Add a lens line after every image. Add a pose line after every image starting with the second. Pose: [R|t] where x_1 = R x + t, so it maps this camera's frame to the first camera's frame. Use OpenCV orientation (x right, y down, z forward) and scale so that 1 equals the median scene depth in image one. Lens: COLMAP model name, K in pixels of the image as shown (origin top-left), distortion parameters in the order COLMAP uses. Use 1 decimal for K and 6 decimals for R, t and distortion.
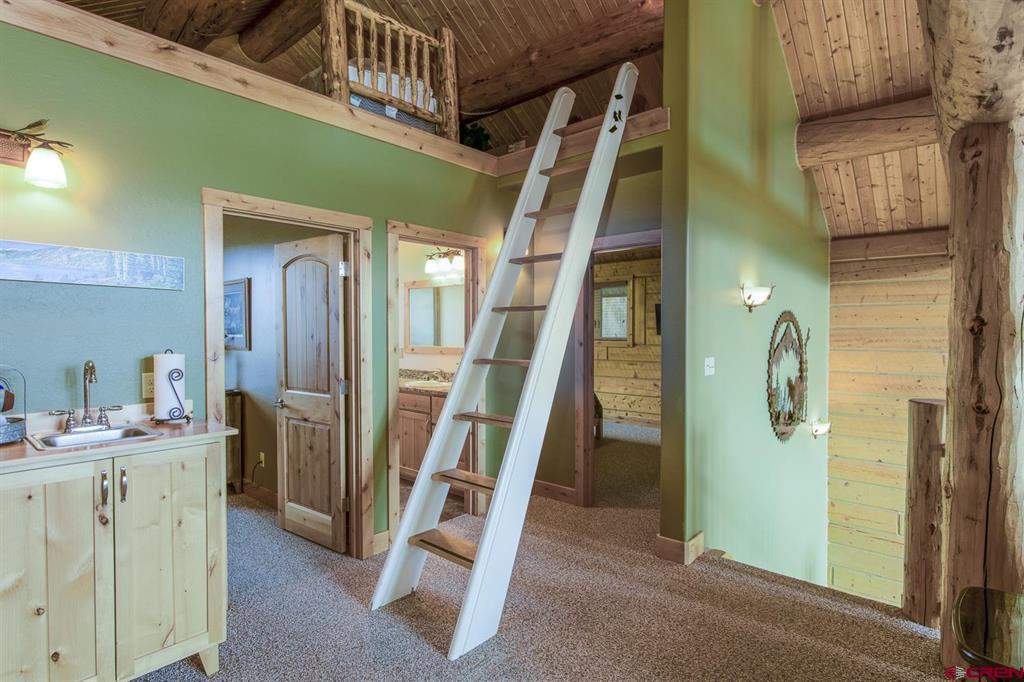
lens RADIAL K [[534.3, 0, 516.3], [0, 534.3, 339.3], [0, 0, 1]] dist [0.003730, -0.002367]
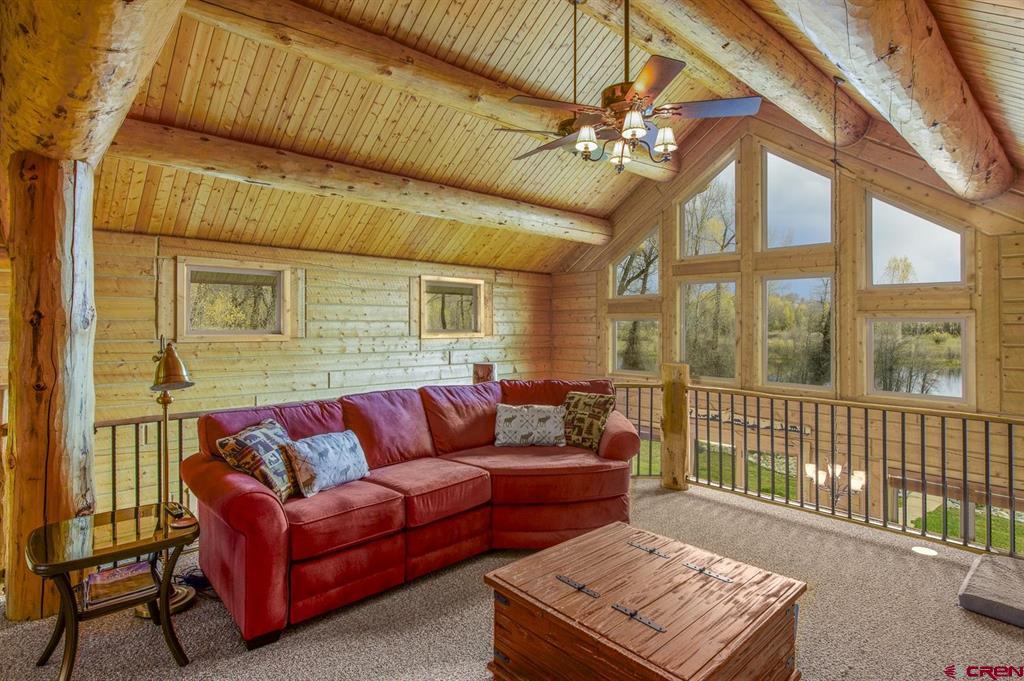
lens RADIAL K [[534.3, 0, 513.4], [0, 534.3, 330.0], [0, 0, 1]] dist [0.003730, -0.002367]
pose [[0.123364, -0.005507, 0.992346, -0.210270], [0.008817, 0.999951, 0.004453, 0.005187], [-0.992322, 0.008200, 0.123406, -0.224936]]
